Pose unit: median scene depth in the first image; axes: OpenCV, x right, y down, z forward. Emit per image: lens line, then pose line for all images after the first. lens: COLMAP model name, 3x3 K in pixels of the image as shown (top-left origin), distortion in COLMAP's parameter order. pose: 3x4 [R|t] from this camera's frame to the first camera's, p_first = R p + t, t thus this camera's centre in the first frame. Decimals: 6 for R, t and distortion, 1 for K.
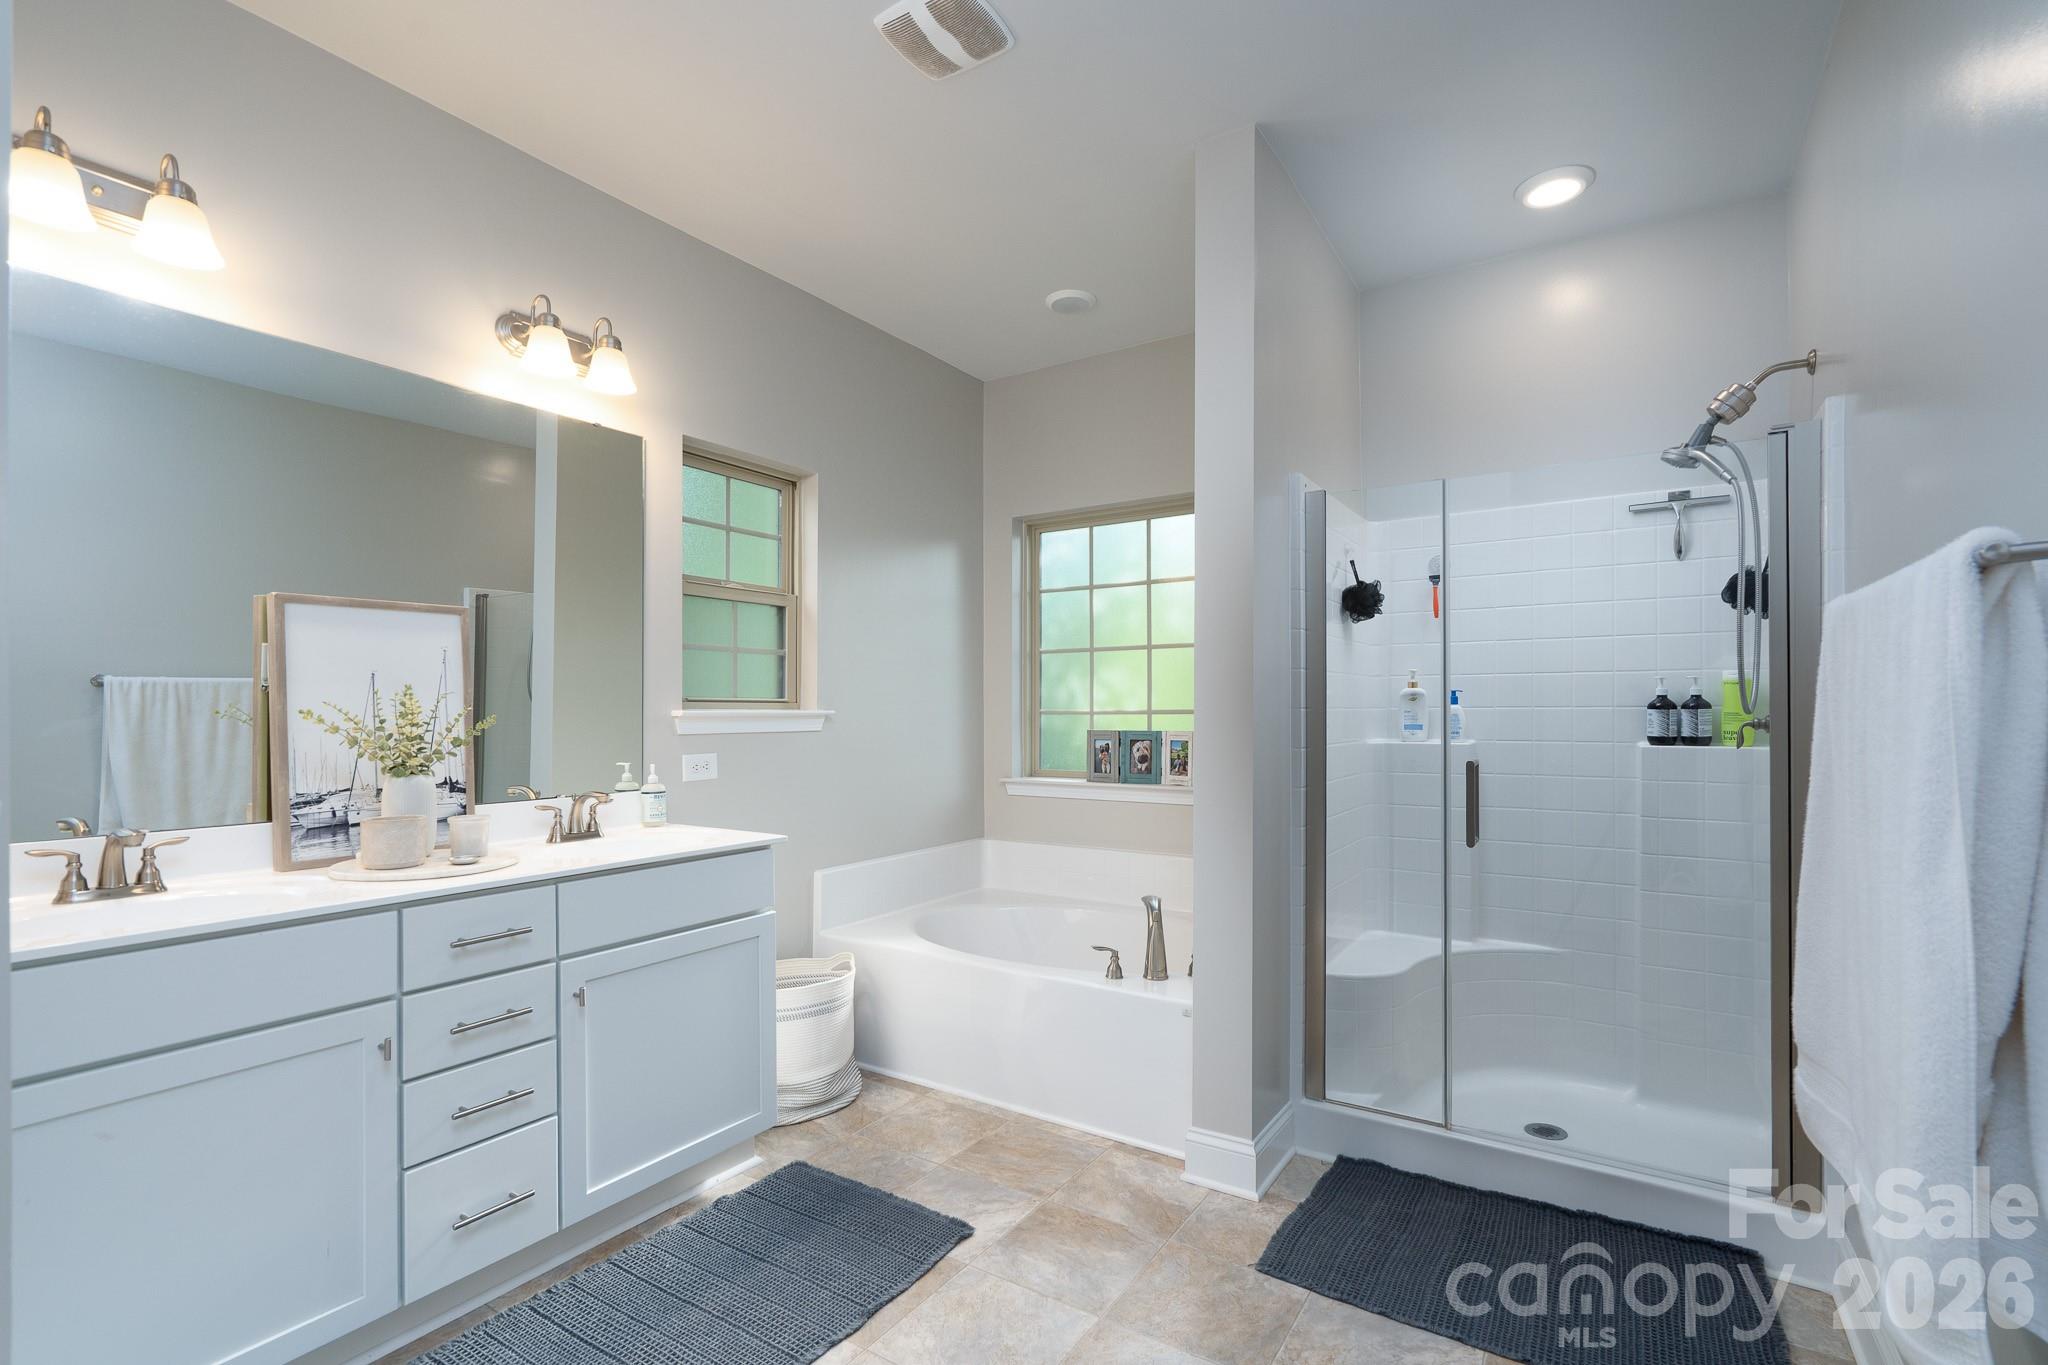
lens RADIAL K [[937.1, 0, 1022.9], [0, 937.1, 706.1], [0, 0, 1]] dist [-0.009548, 0.003132]
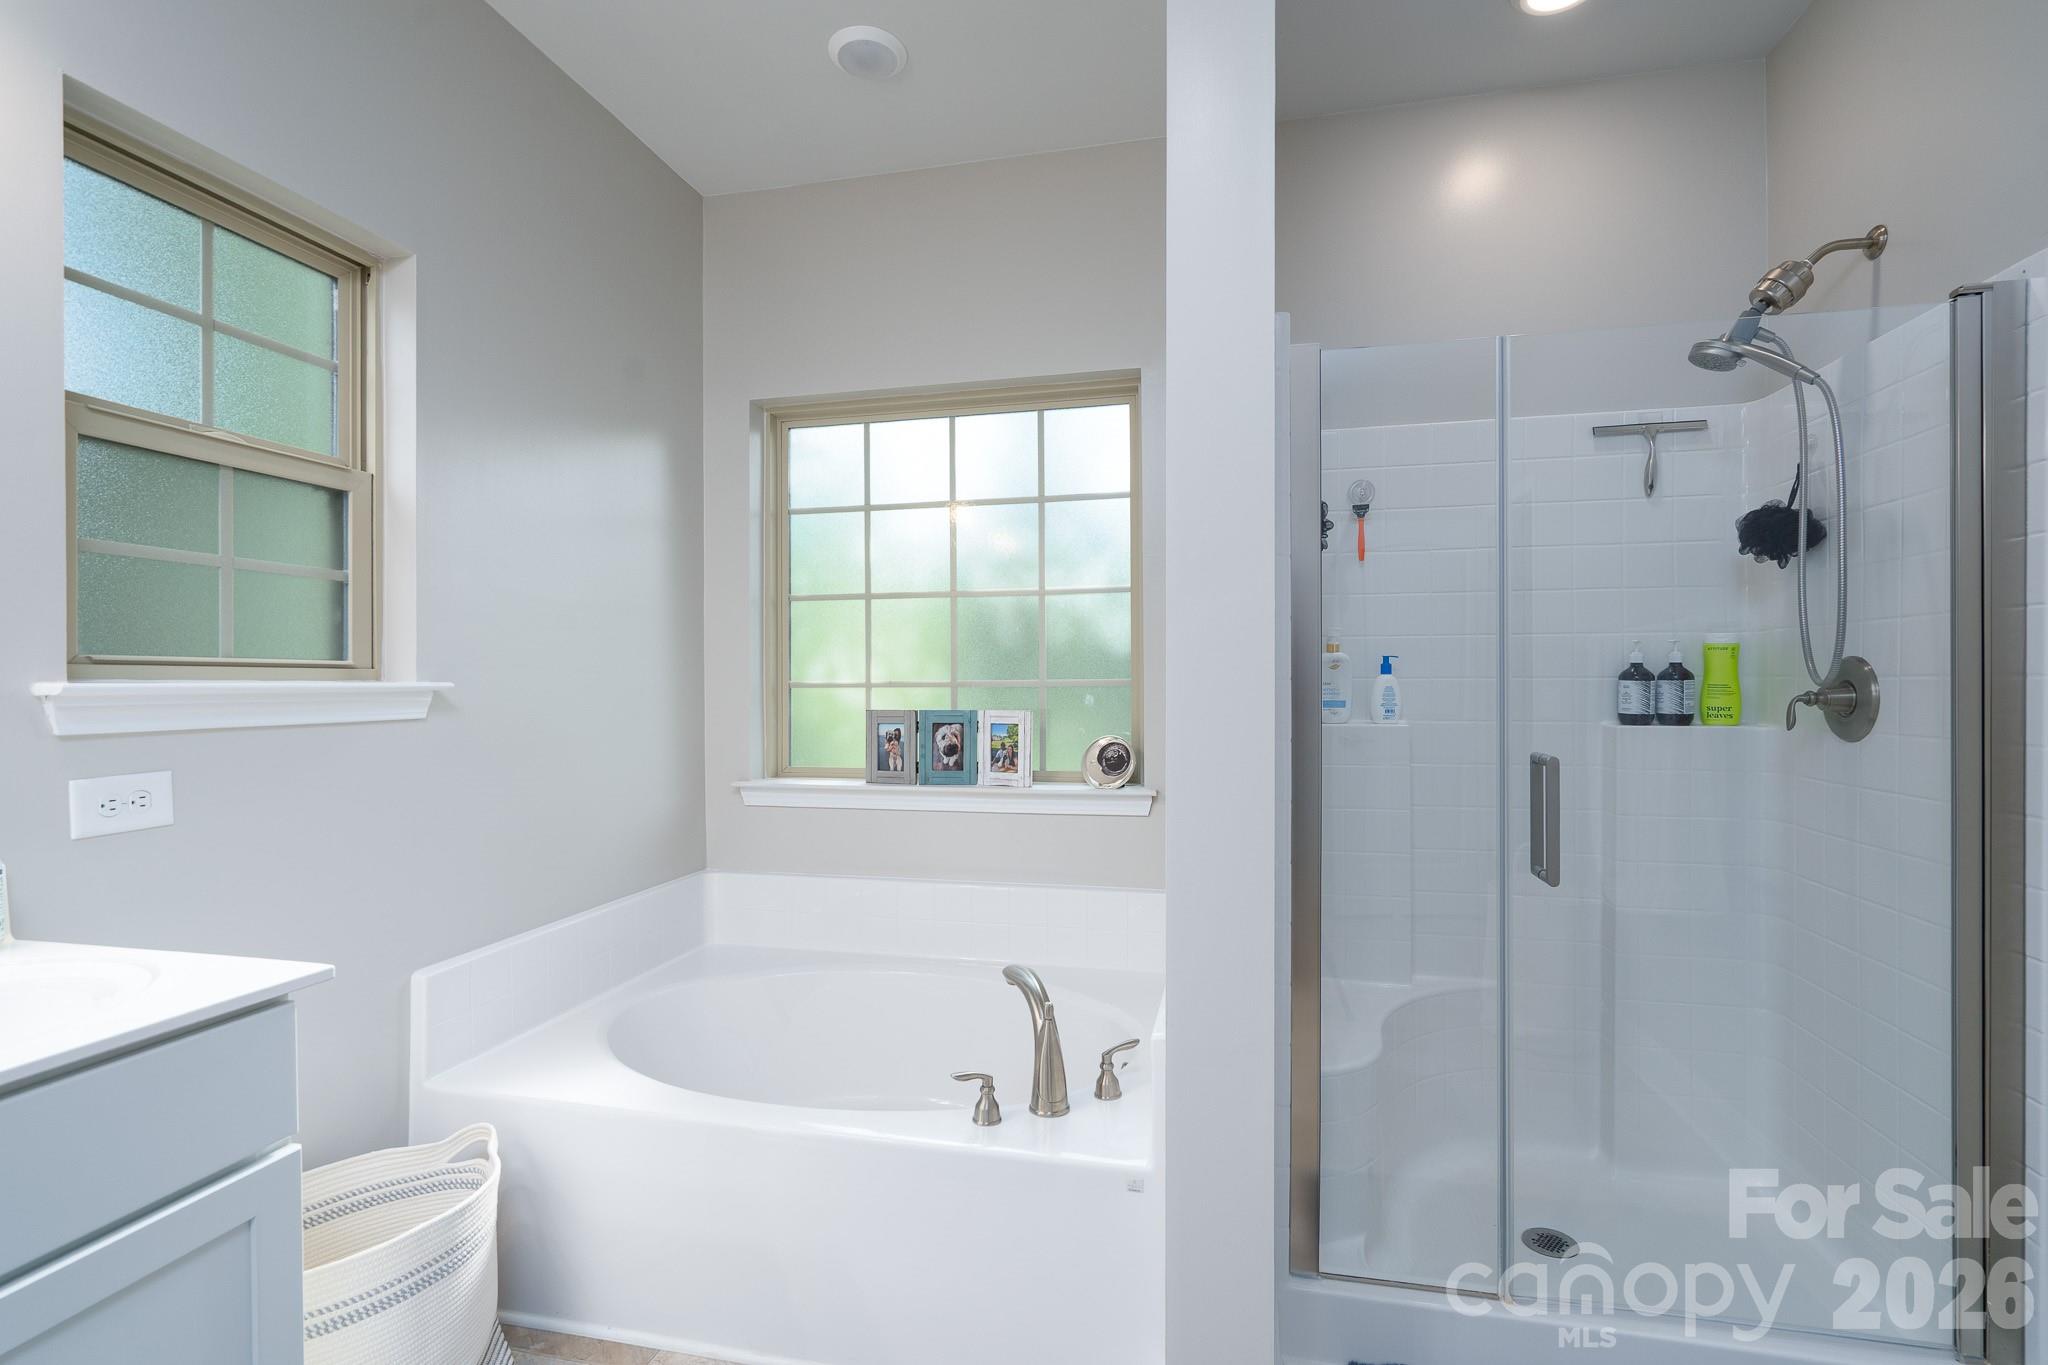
lens RADIAL K [[937.1, 0, 1038.9], [0, 937.1, 688.5], [0, 0, 1]] dist [-0.009548, 0.003132]
pose [[0.934526, -0.002994, 0.355883, -0.086418], [-0.000854, 0.999943, 0.010656, 0.002475], [-0.355894, -0.010262, 0.934470, 0.425933]]
